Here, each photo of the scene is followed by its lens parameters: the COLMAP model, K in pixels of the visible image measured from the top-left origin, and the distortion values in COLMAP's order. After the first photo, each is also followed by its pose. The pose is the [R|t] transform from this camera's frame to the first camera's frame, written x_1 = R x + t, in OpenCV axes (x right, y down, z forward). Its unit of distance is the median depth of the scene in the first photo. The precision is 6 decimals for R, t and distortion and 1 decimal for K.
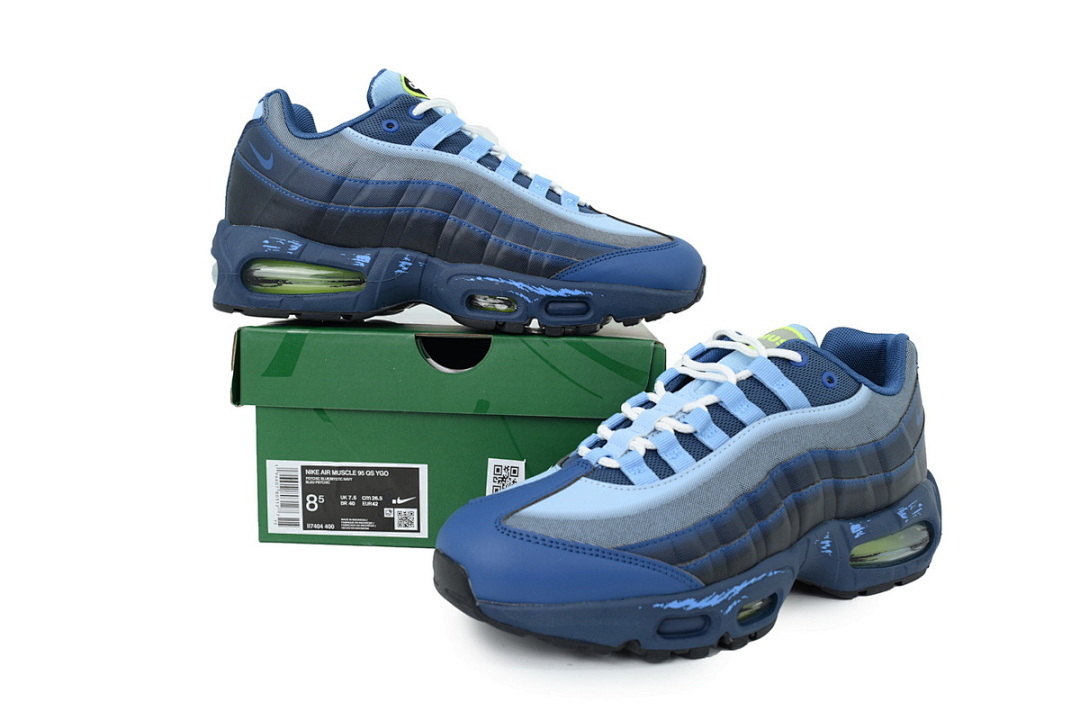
lens RADIAL K [[895.6, 0, 545.8], [0, 895.6, 353.4], [0, 0, 1]] dist [-0.031884, -0.003292]
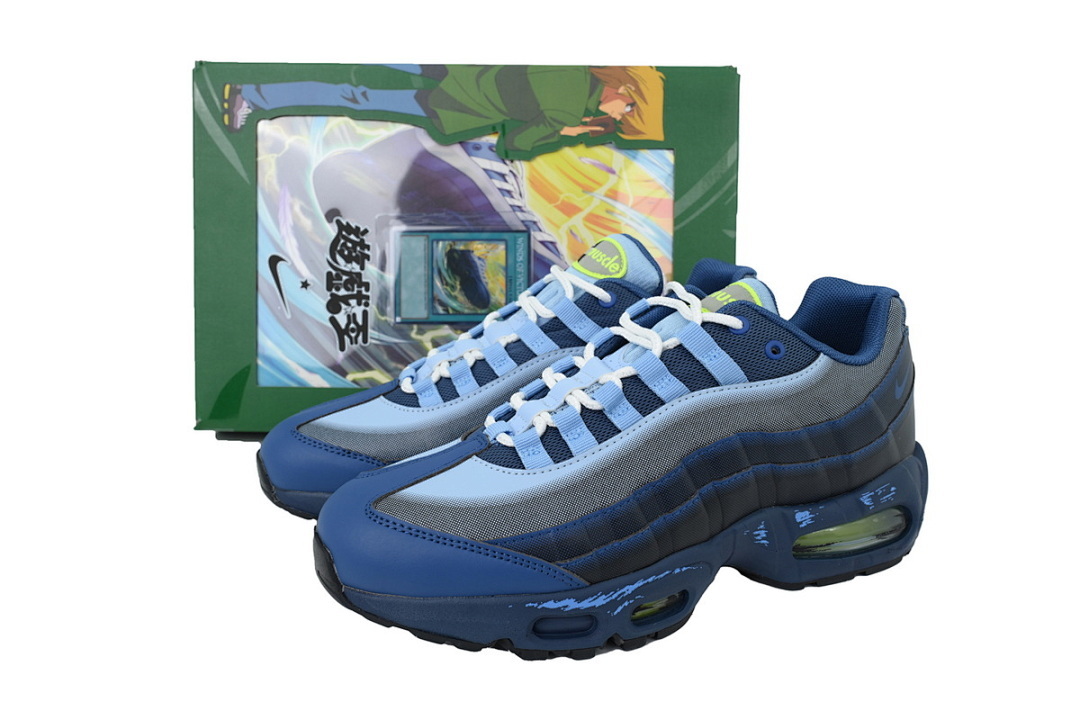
lens RADIAL K [[895.6, 0, 542.0], [0, 895.6, 358.8], [0, 0, 1]] dist [-0.031884, -0.003292]
pose [[0.987902, 0.025139, -0.153028, 0.247570], [-0.005225, 0.991609, 0.129169, -0.079376], [0.154991, -0.126806, 0.979744, 0.122973]]
